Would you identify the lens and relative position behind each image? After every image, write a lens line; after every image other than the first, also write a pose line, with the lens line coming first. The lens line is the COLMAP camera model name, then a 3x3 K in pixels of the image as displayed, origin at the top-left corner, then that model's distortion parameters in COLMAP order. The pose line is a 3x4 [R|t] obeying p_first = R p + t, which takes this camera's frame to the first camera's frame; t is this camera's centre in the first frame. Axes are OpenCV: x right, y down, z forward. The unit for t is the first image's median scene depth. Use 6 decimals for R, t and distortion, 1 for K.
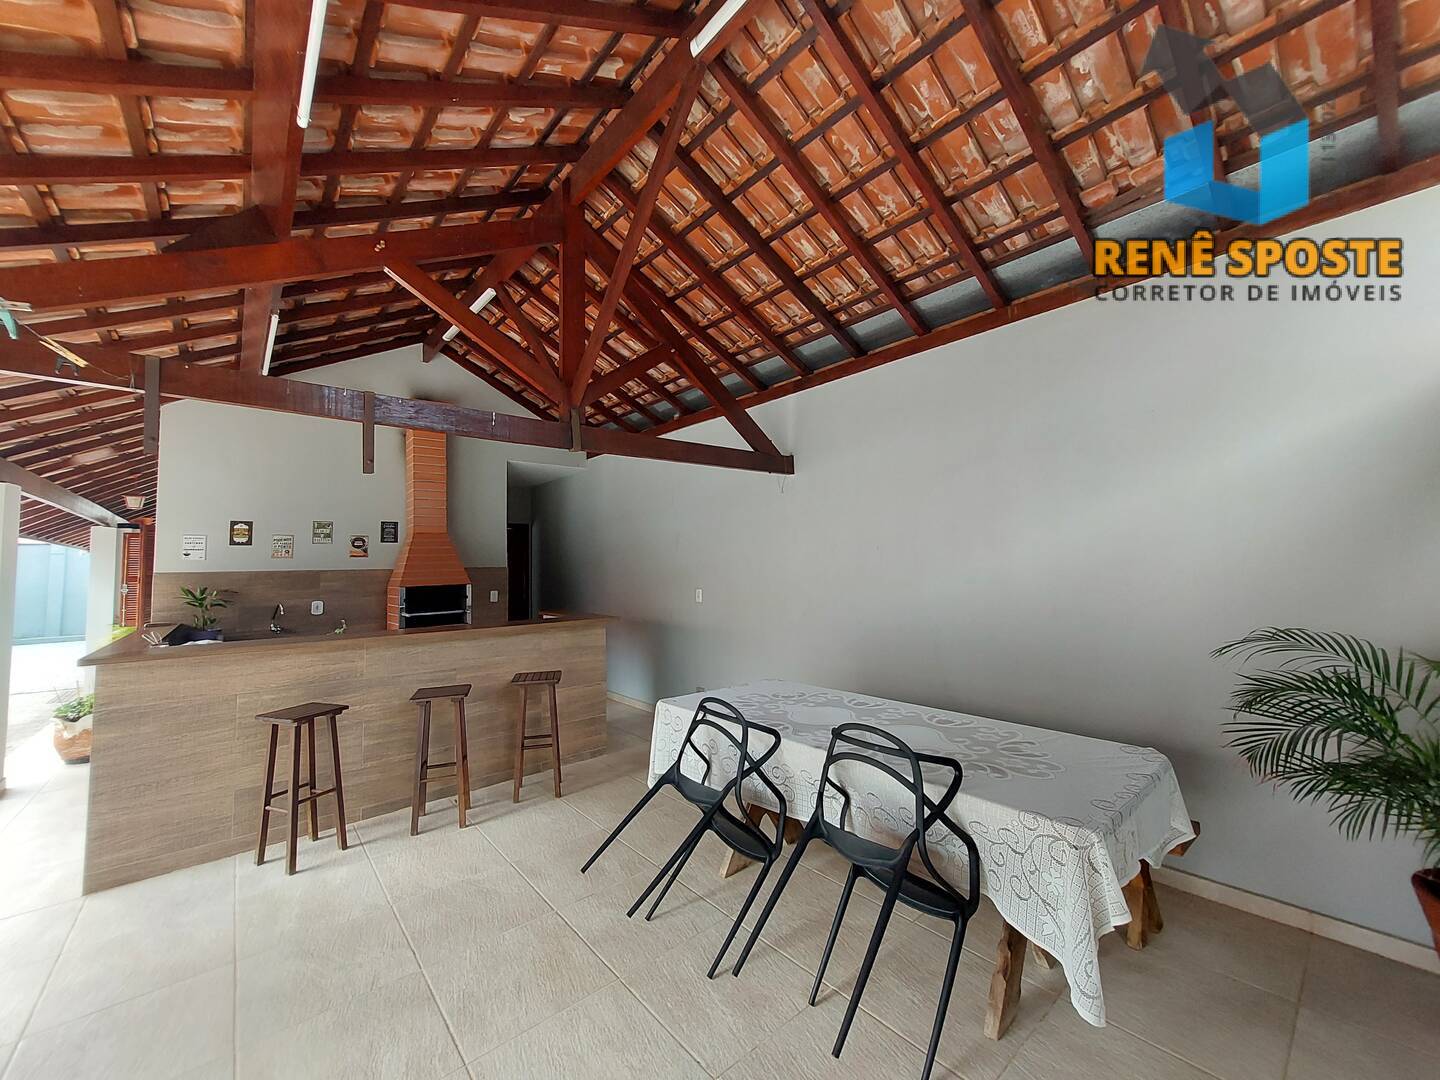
lens RADIAL K [[582.5, 0, 718.5], [0, 582.5, 520.4], [0, 0, 1]] dist [0.024436, -0.000012]
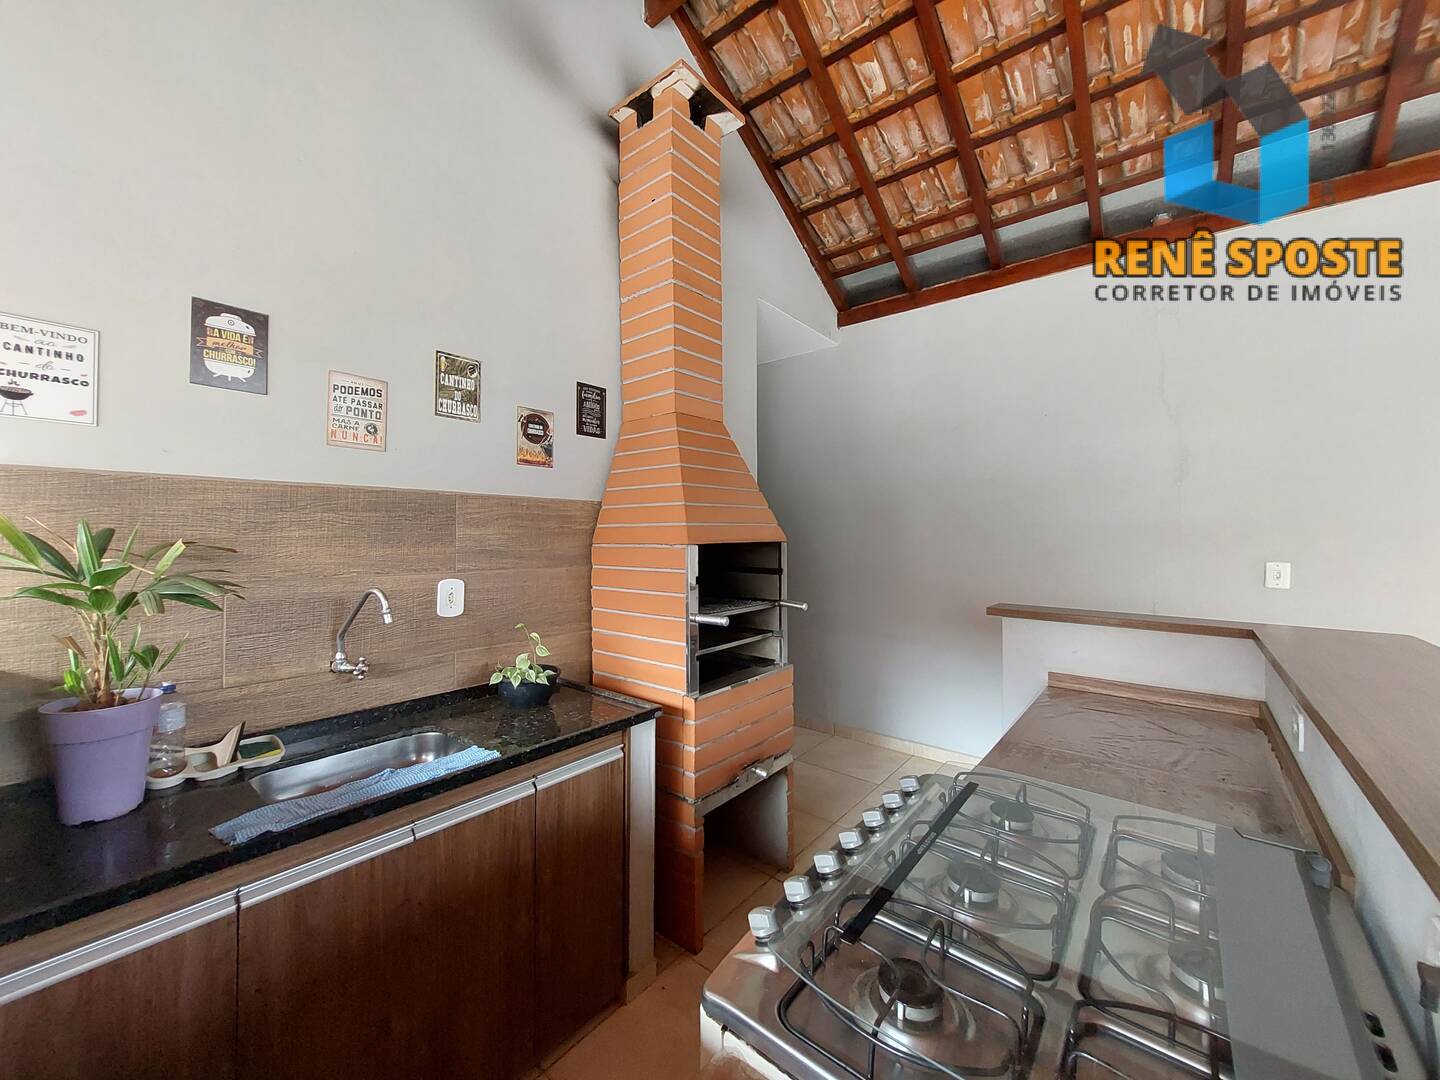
lens RADIAL K [[566.4, 0, 718.9], [0, 566.4, 520.0], [0, 0, 1]] dist [0.001612, 0.000168]
pose [[0.982758, 0.025534, 0.183127, -0.199558], [-0.034908, 0.998230, 0.048151, 0.027092], [-0.181574, -0.053714, 0.981909, 0.218312]]
